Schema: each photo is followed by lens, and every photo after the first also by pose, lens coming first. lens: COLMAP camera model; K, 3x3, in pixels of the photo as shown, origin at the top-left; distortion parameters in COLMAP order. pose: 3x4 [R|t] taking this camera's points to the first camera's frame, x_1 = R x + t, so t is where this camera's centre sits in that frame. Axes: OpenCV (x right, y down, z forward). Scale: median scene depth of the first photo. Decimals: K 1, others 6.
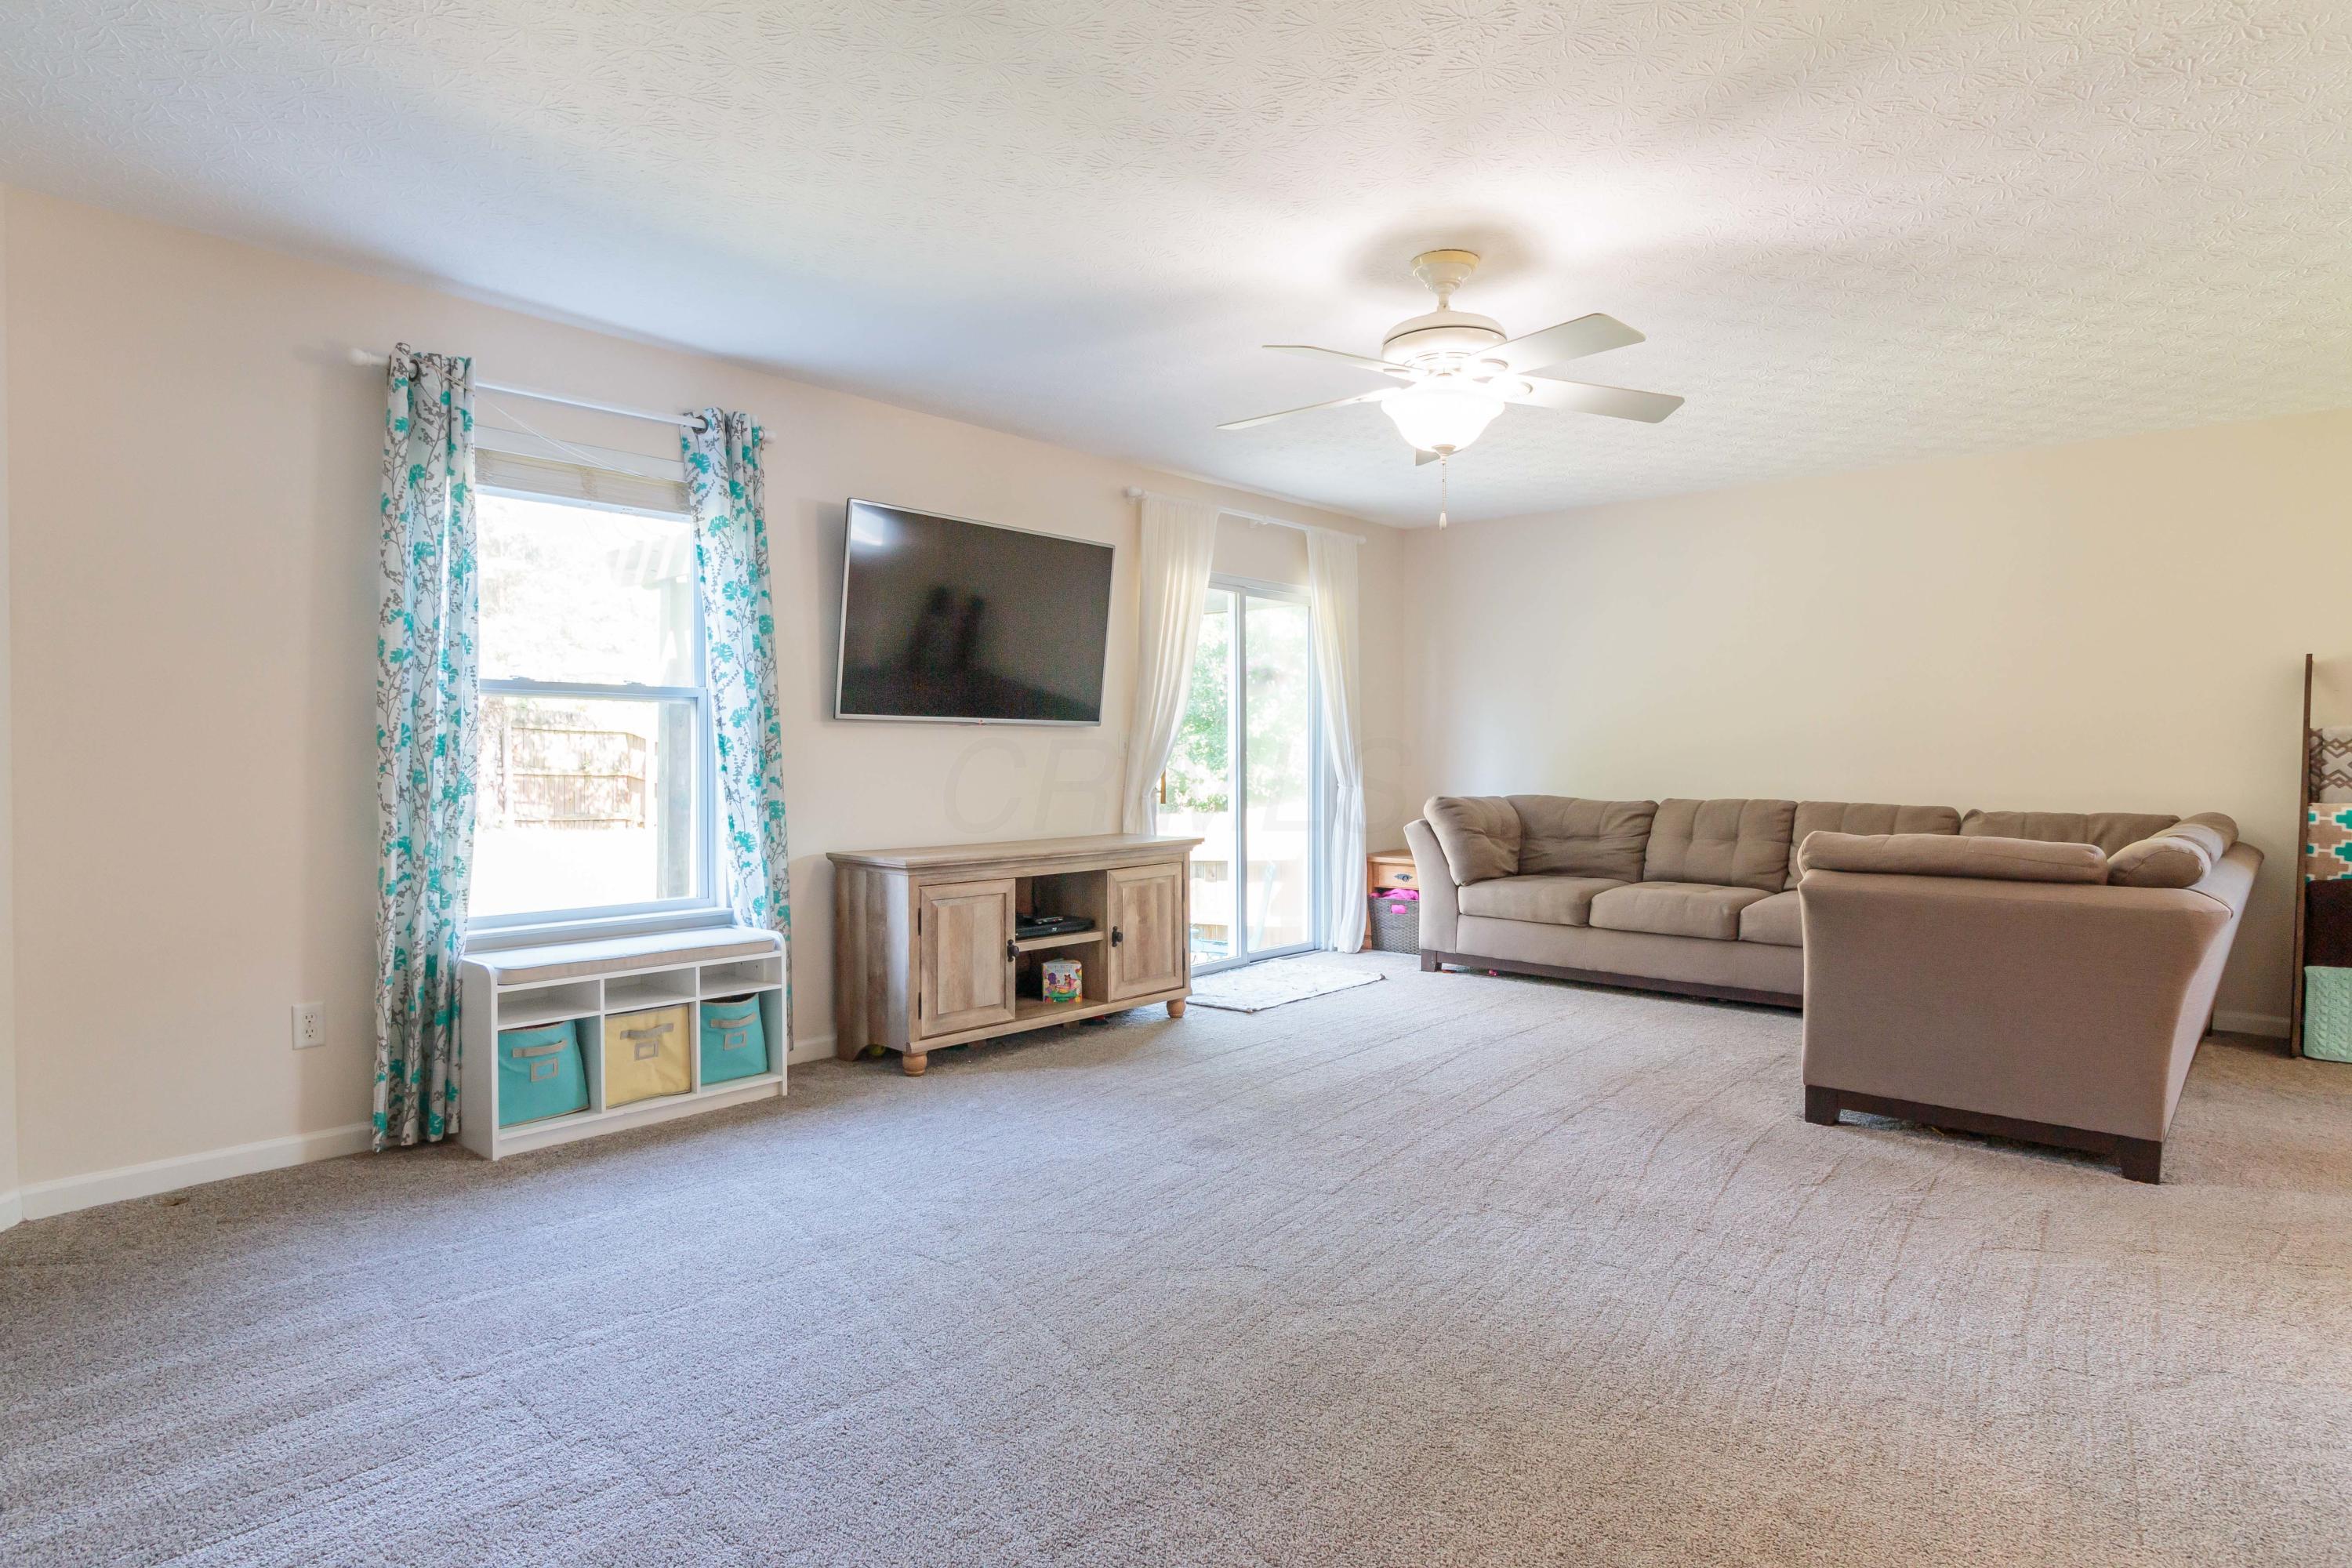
lens RADIAL K [[1296.1, 0, 1180.6], [0, 1296.1, 792.7], [0, 0, 1]] dist [-0.000104, 0.000970]
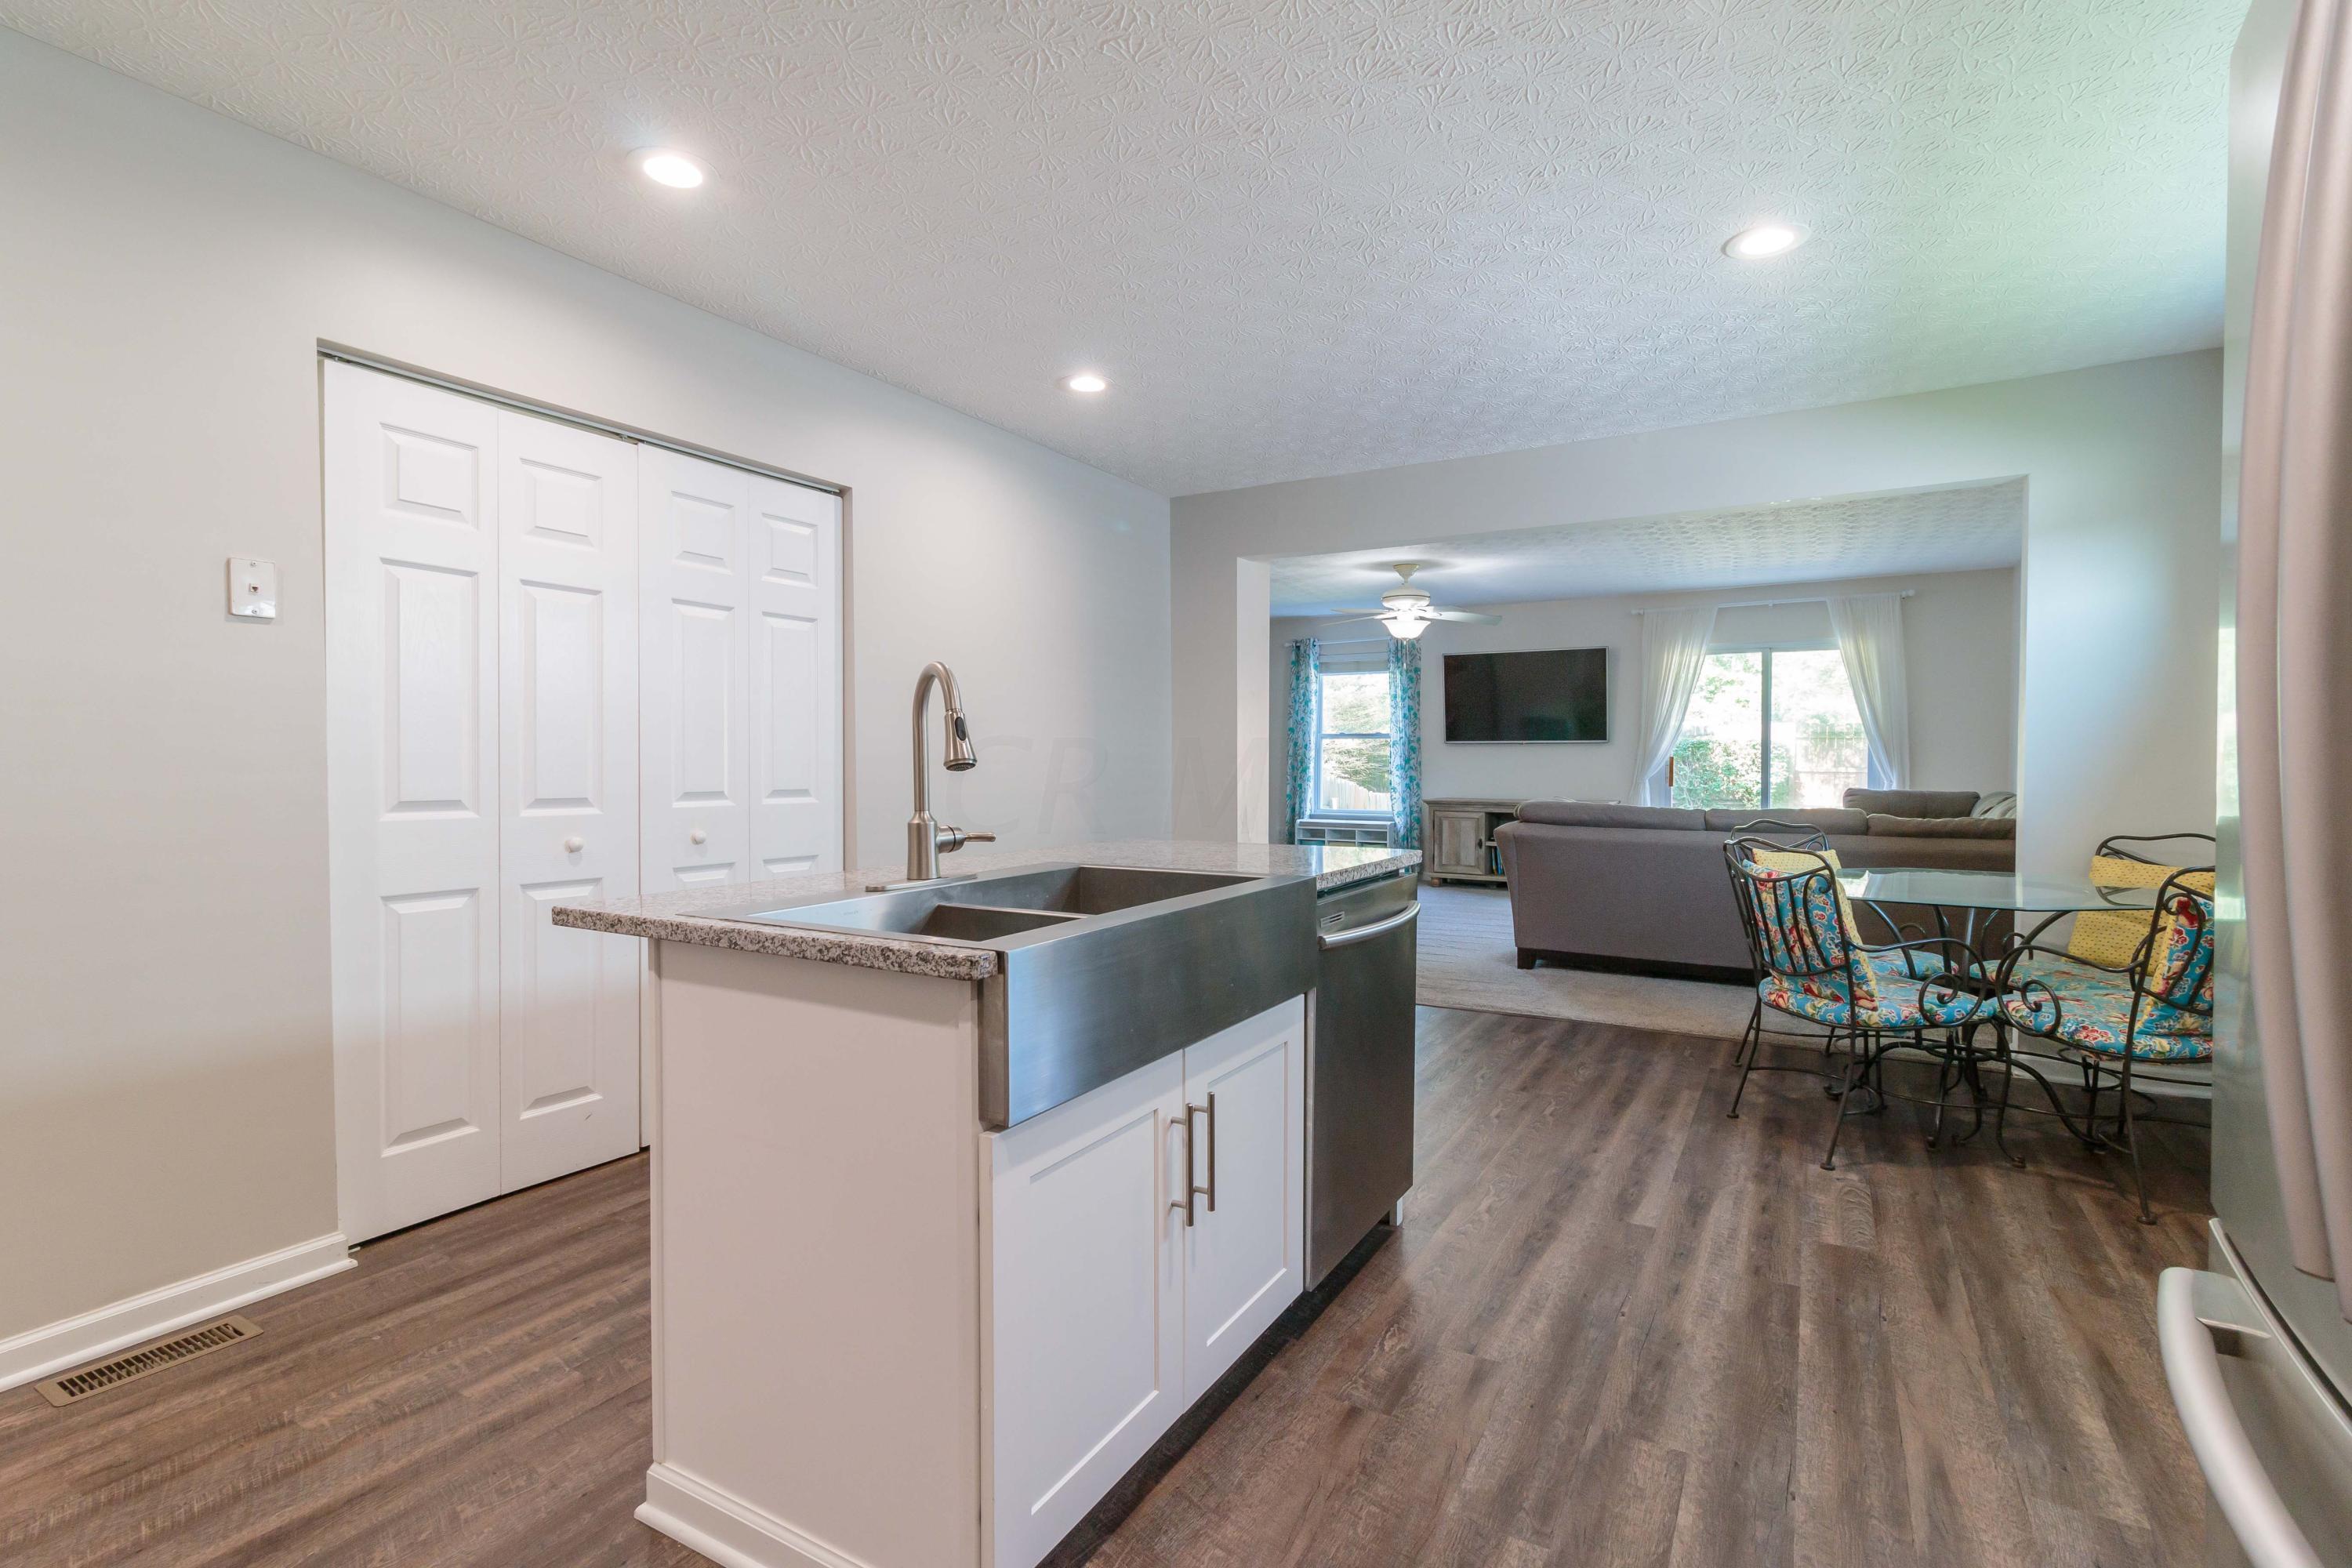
lens RADIAL K [[1092.7, 0, 1178.5], [0, 1092.7, 774.8], [0, 0, 1]] dist [-0.000417, 0.001076]
pose [[0.194751, 0.013870, -0.980755, 2.153506], [-0.029588, 0.999528, 0.008260, 0.000815], [0.980406, 0.027410, 0.195069, 0.135106]]
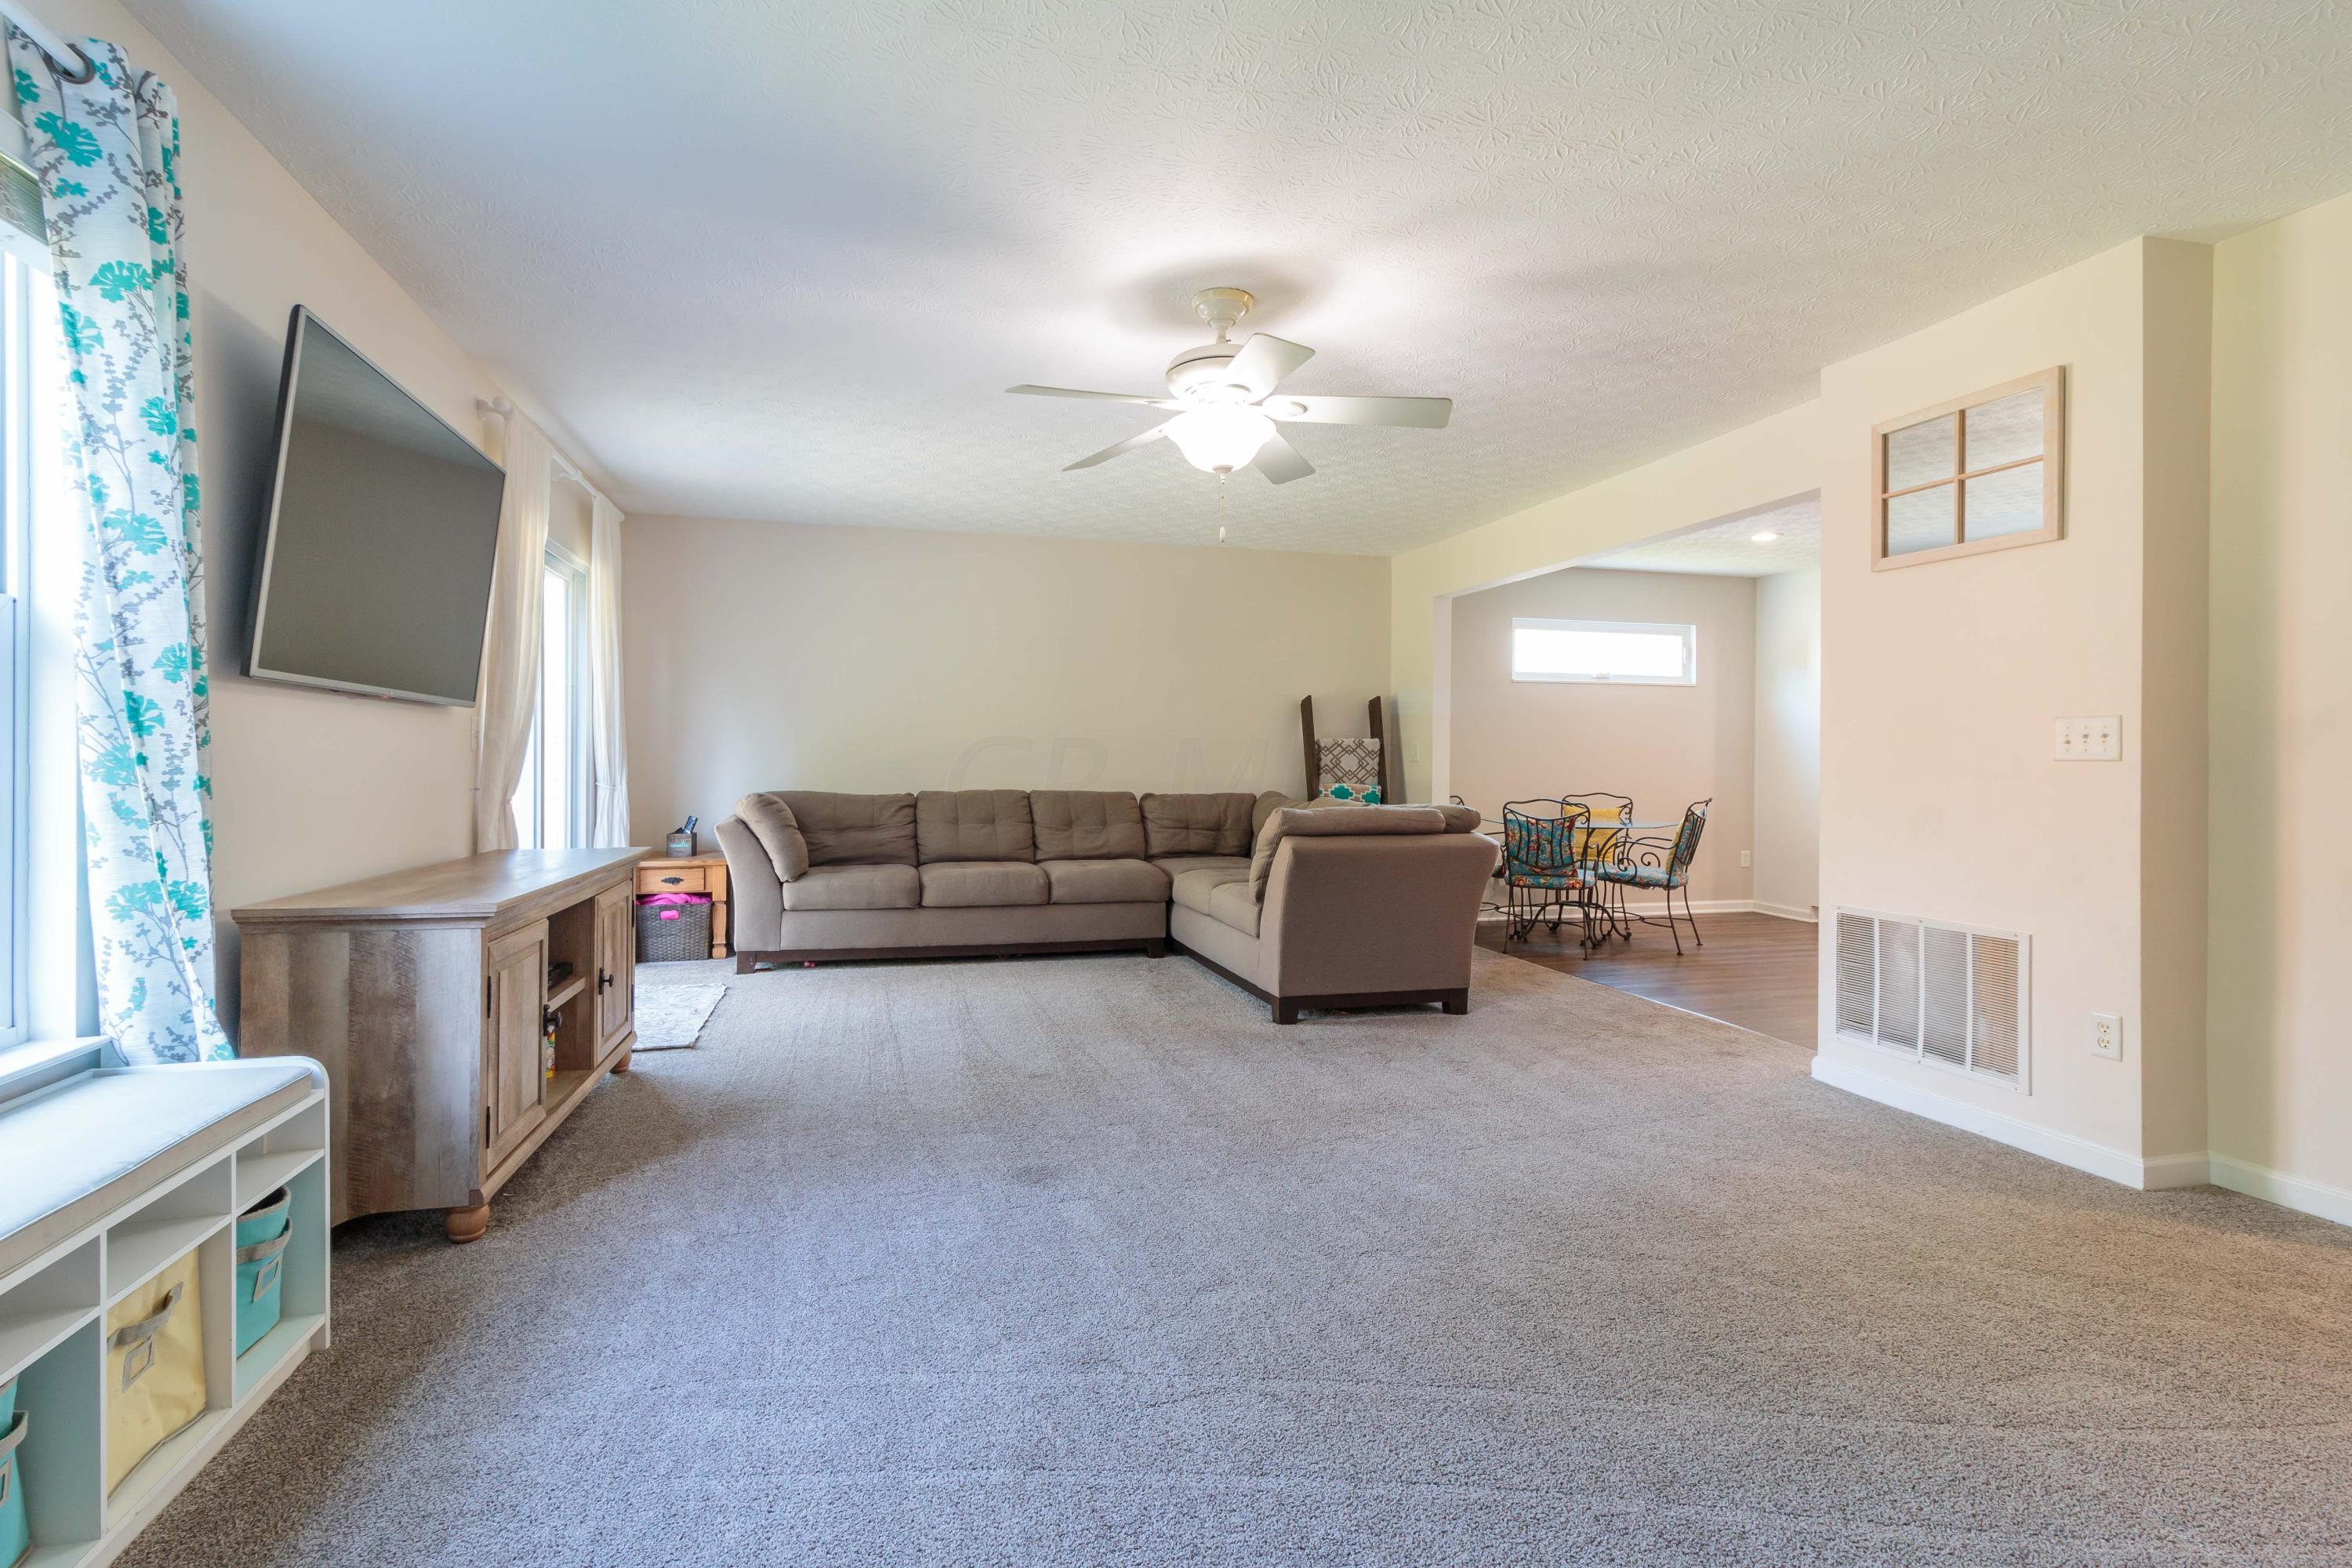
lens RADIAL K [[1092.7, 0, 1178.5], [0, 1092.7, 774.8], [0, 0, 1]] dist [-0.000417, 0.001076]
pose [[0.562990, -0.009083, 0.826414, -0.558824], [0.021060, 0.999773, -0.003359, -0.003363], [-0.826195, 0.019295, 0.563053, 0.492322]]
